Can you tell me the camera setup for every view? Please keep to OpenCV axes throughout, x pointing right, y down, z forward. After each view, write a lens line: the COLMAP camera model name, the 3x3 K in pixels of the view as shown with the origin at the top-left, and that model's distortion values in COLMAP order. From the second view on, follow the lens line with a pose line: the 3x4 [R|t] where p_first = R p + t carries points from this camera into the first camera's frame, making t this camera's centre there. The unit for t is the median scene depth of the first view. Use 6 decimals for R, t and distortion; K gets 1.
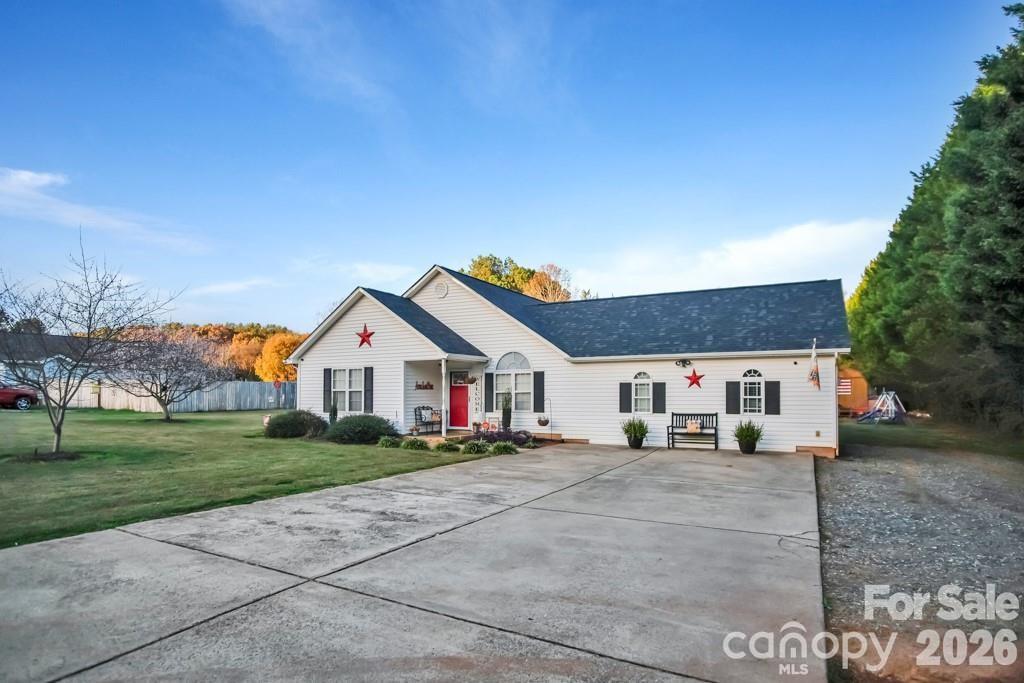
lens RADIAL K [[546.7, 0, 507.1], [0, 546.7, 382.7], [0, 0, 1]] dist [-0.003261, -0.000060]
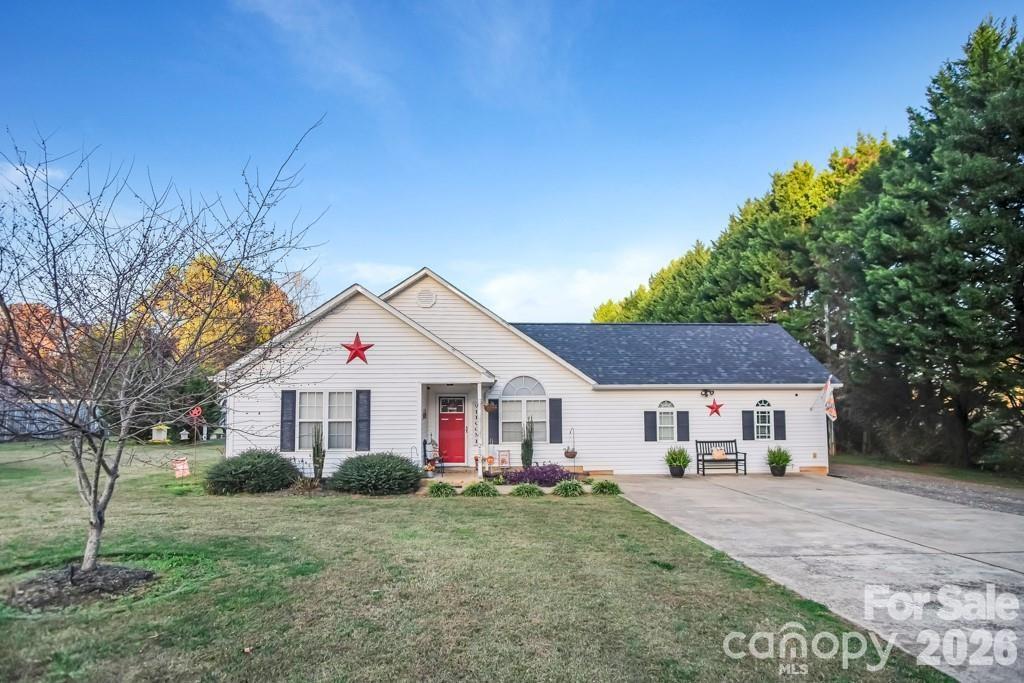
lens RADIAL K [[546.7, 0, 507.1], [0, 546.7, 382.7], [0, 0, 1]] dist [-0.003261, -0.000060]
pose [[0.862008, 0.024030, 0.506325, -0.507995], [-0.006146, 0.999298, -0.036963, -0.013149], [-0.506858, 0.028750, 0.861550, 0.266931]]
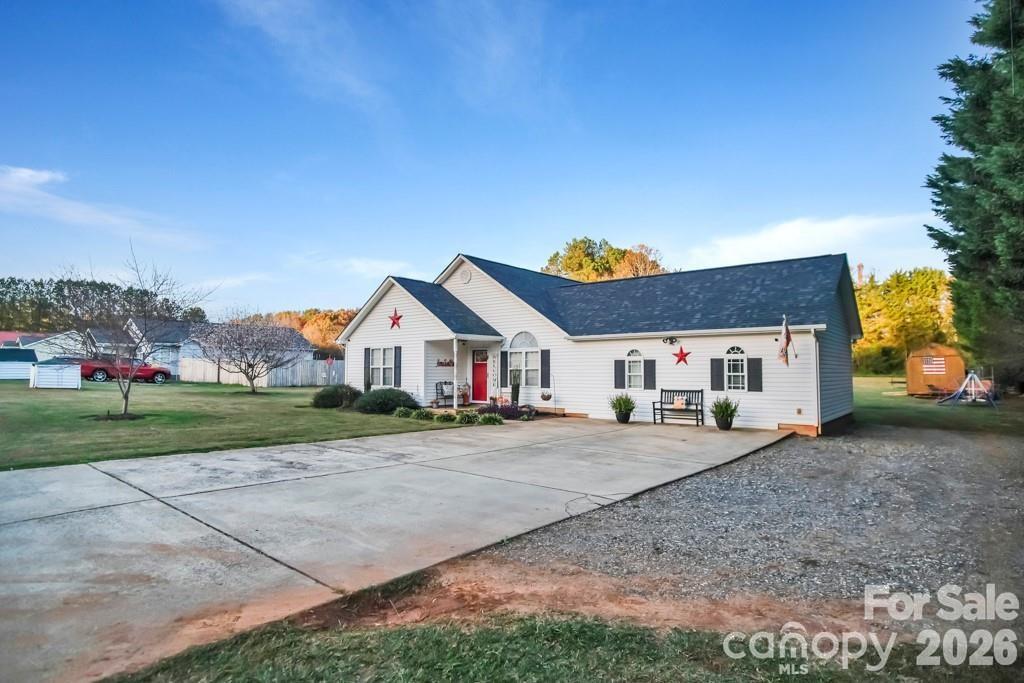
lens RADIAL K [[535.0, 0, 512.0], [0, 535.0, 341.5], [0, 0, 1]] dist [0.004964, 0.000821]
pose [[0.981560, -0.007133, -0.191022, 0.207187], [-0.000287, 0.999247, -0.038790, 0.004569], [0.191155, 0.038129, 0.980819, -0.043809]]
